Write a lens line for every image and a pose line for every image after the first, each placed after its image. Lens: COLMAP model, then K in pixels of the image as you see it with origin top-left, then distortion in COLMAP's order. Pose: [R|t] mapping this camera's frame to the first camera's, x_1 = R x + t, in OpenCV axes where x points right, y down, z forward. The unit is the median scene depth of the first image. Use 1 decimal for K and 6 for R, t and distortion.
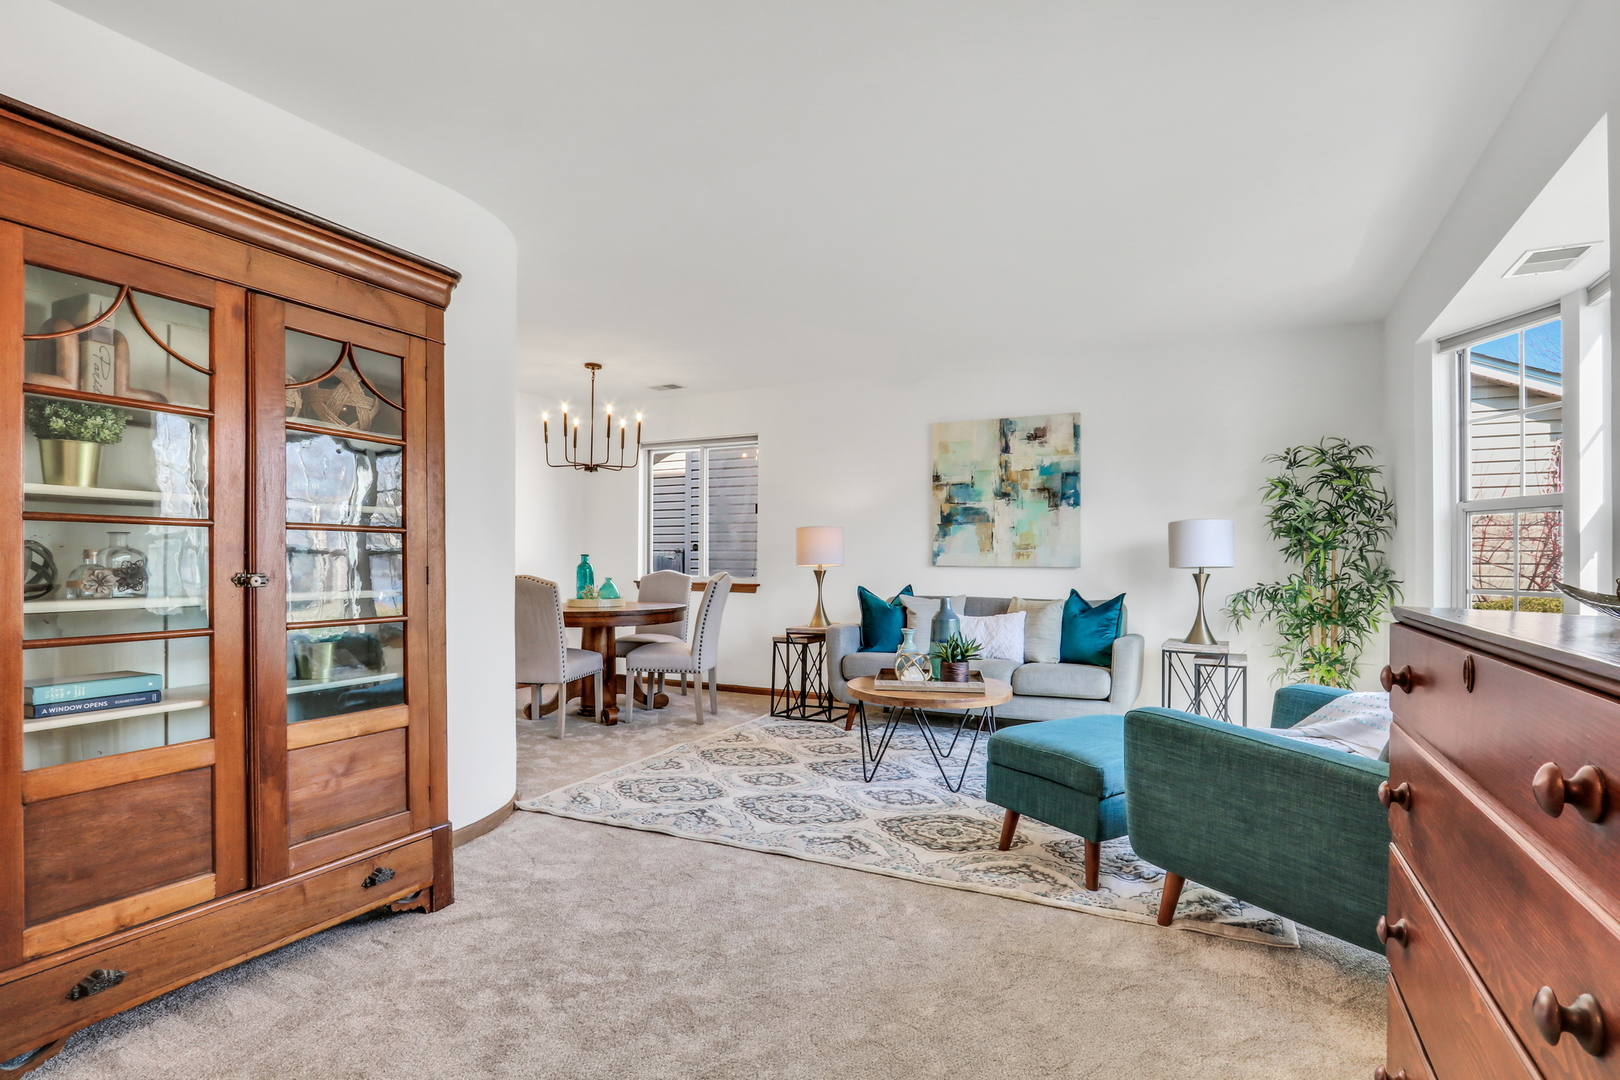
lens RADIAL K [[815.3, 0, 800.6], [0, 815.3, 556.8], [0, 0, 1]] dist [-0.016695, 0.002927]
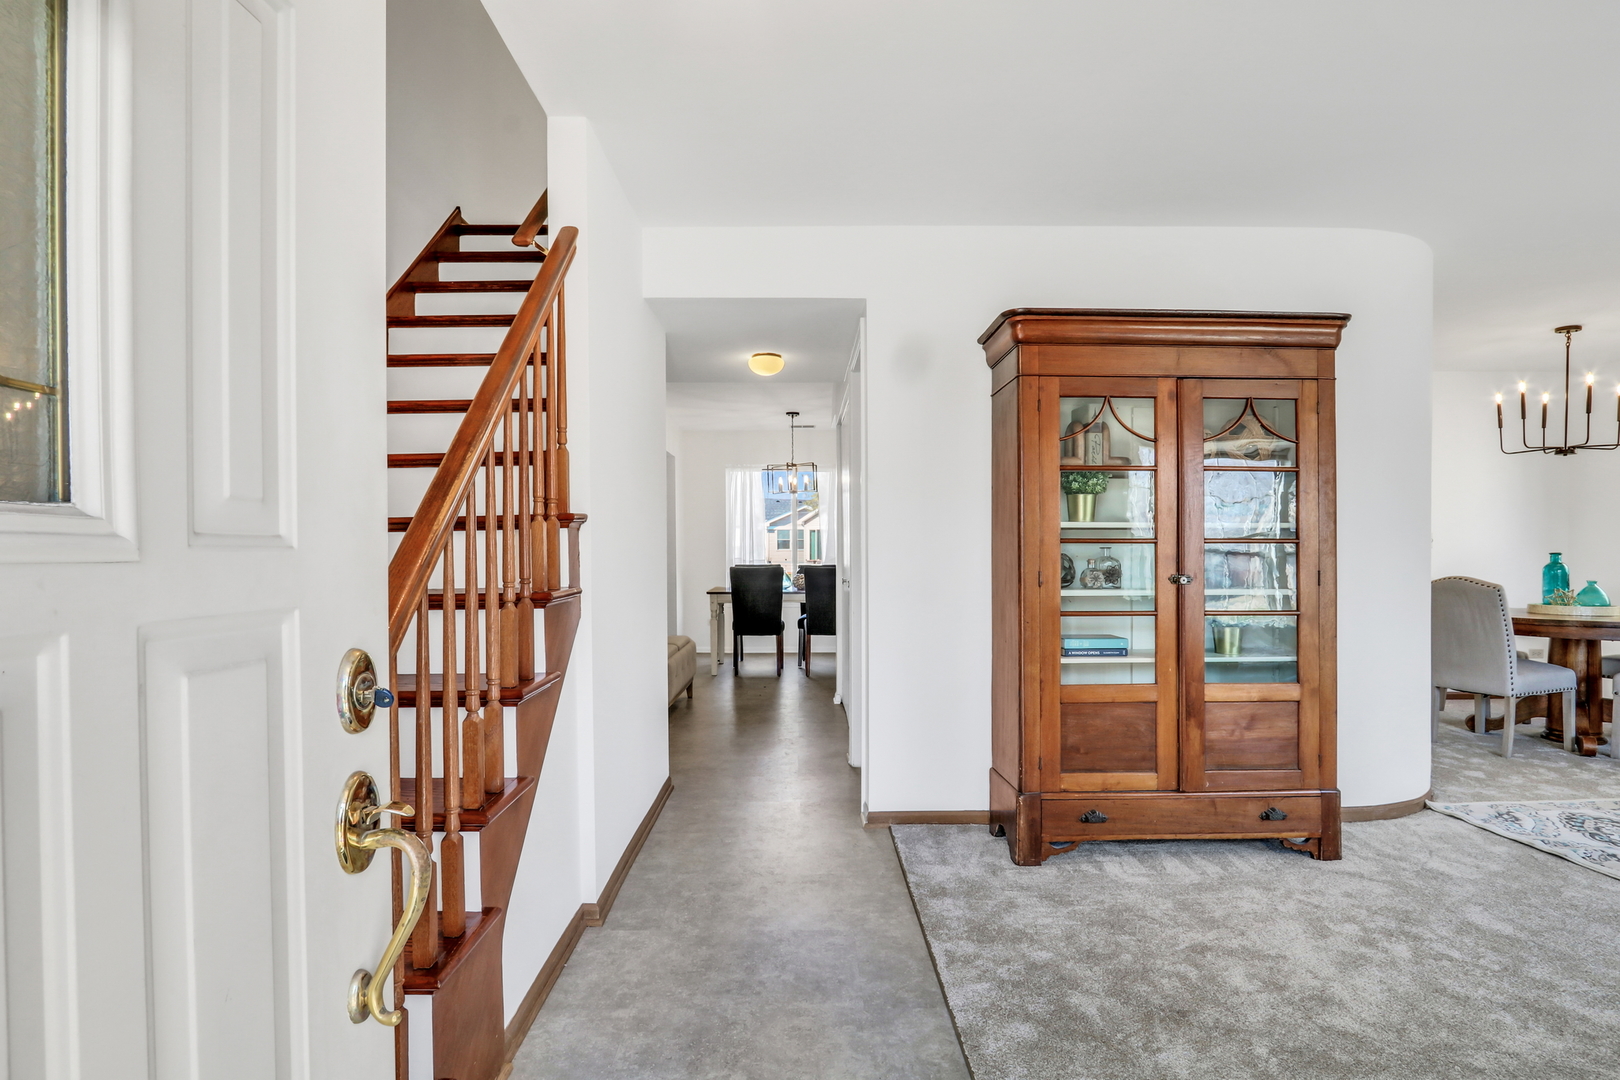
lens RADIAL K [[815.3, 0, 805.6], [0, 815.3, 554.0], [0, 0, 1]] dist [-0.016695, 0.002927]
pose [[0.487977, 0.001421, -0.872856, 0.237382], [0.004850, 0.999979, 0.004340, -0.024070], [0.872843, -0.006351, 0.487959, -0.266775]]
